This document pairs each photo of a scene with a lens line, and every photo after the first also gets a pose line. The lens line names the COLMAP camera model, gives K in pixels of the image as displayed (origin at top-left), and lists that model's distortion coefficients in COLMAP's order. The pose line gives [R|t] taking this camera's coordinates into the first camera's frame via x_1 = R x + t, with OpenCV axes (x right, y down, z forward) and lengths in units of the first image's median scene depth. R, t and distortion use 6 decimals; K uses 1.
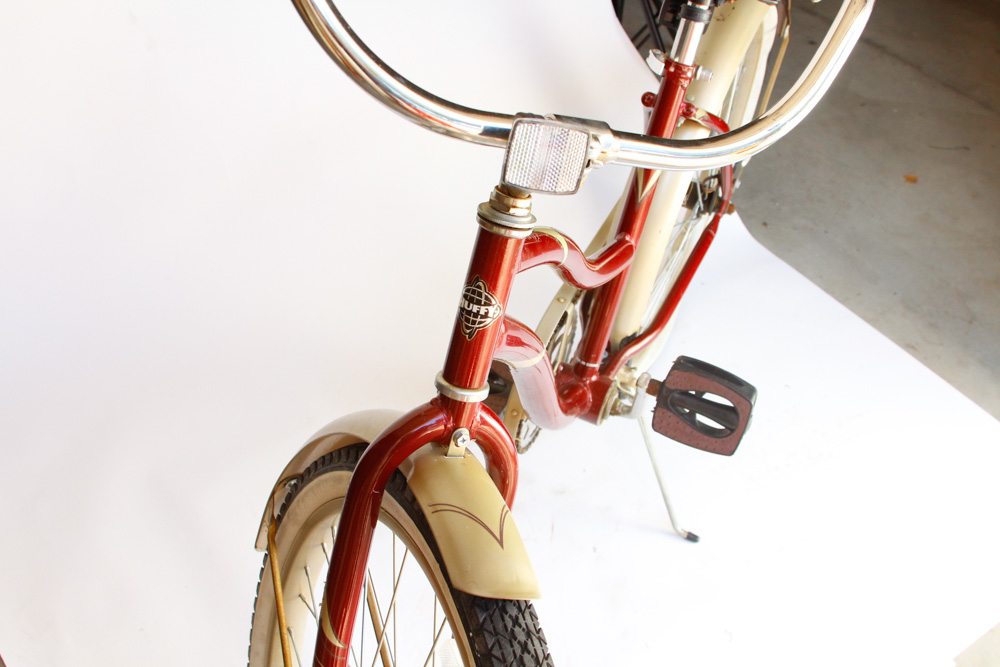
lens RADIAL K [[1206.5, 0, 506.0], [0, 1206.5, 368.3], [0, 0, 1]] dist [-0.103842, -0.006479]
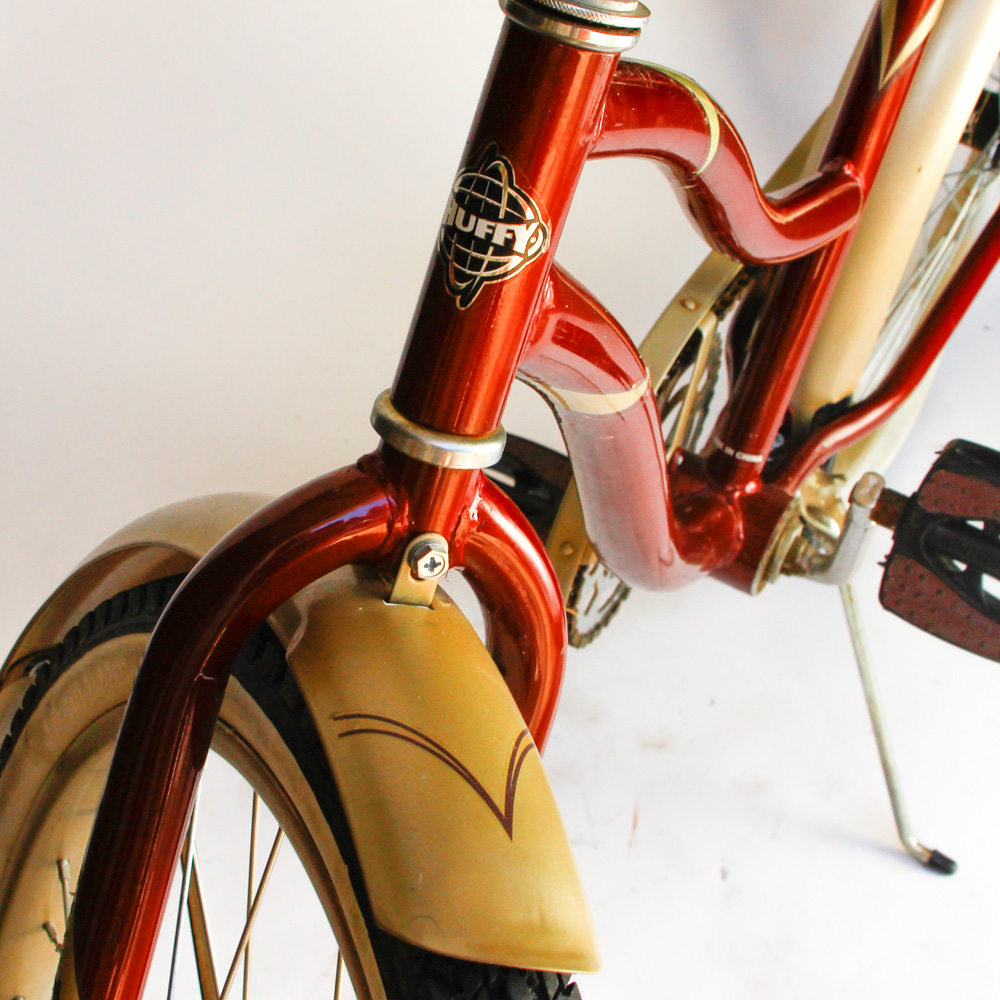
lens RADIAL K [[2313.7, 0, 500.0], [0, 2313.7, 500.0], [0, 0, 1]] dist [-0.093869, -0.519221]
pose [[0.997454, 0.065862, -0.027344, 0.005030], [-0.066193, 0.997742, -0.011354, 0.034202], [0.026535, 0.013135, 0.999562, 0.172851]]
